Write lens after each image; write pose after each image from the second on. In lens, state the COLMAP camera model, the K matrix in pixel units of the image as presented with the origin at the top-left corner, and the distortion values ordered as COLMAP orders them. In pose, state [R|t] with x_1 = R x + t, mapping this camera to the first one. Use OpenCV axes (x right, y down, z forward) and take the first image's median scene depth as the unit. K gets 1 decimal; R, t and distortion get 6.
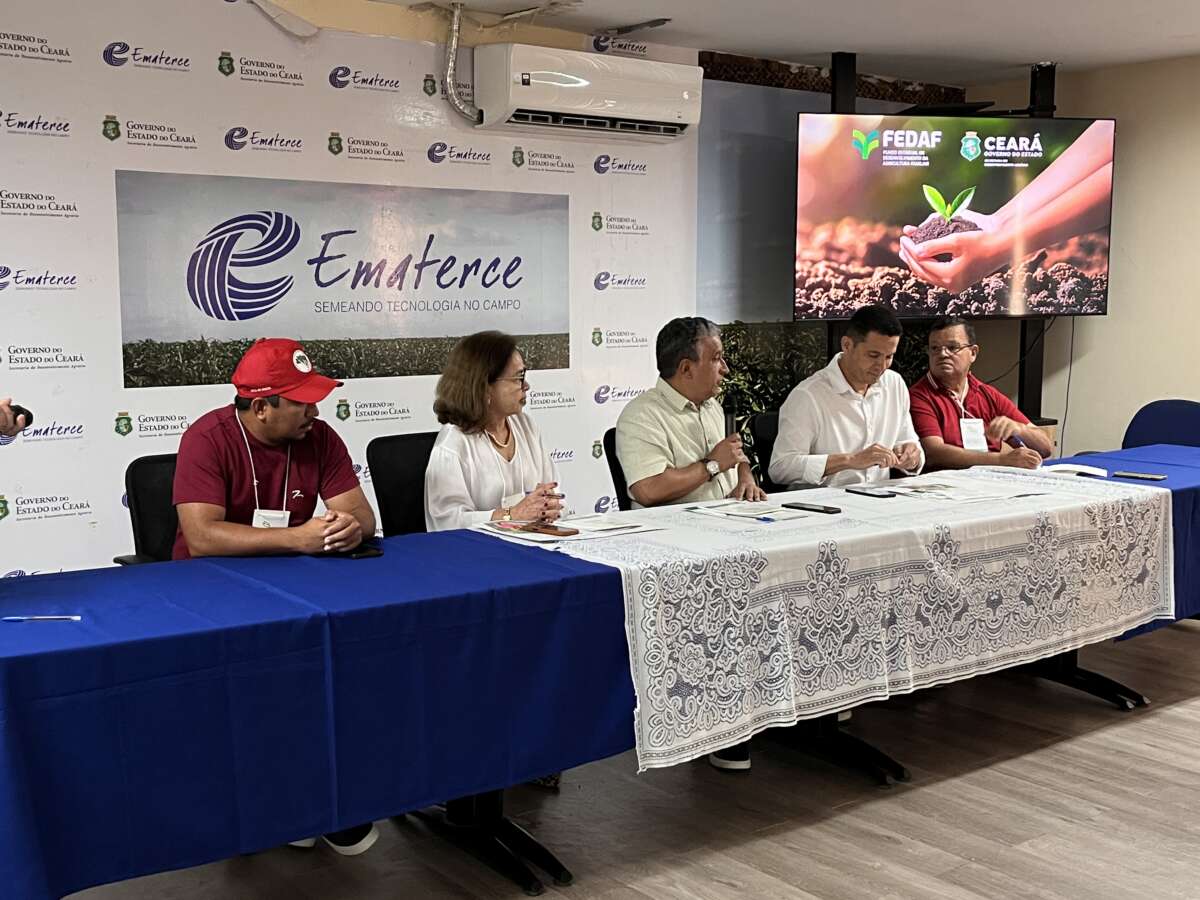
lens RADIAL K [[1461.4, 0, 600.0], [0, 1461.4, 450.0], [0, 0, 1]] dist [0.149426, -0.383236]
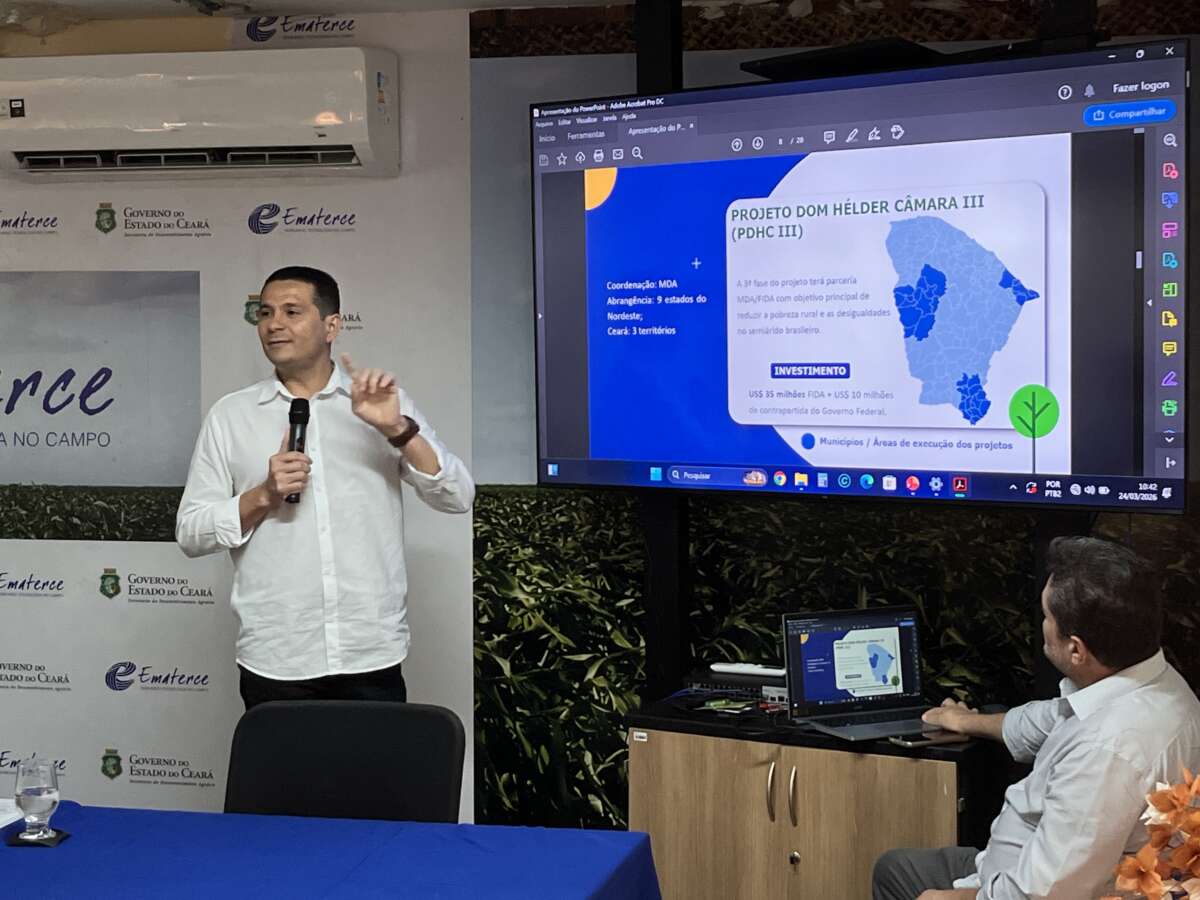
lens RADIAL K [[1913.4, 0, 600.3], [0, 1913.4, 485.1], [0, 0, 1]] dist [0.115340, 0.010339]
pose [[0.612310, 0.035778, -0.789808, 0.720437], [-0.095418, 0.995018, -0.028900, -0.071321], [0.784839, 0.093057, 0.612673, 0.611683]]
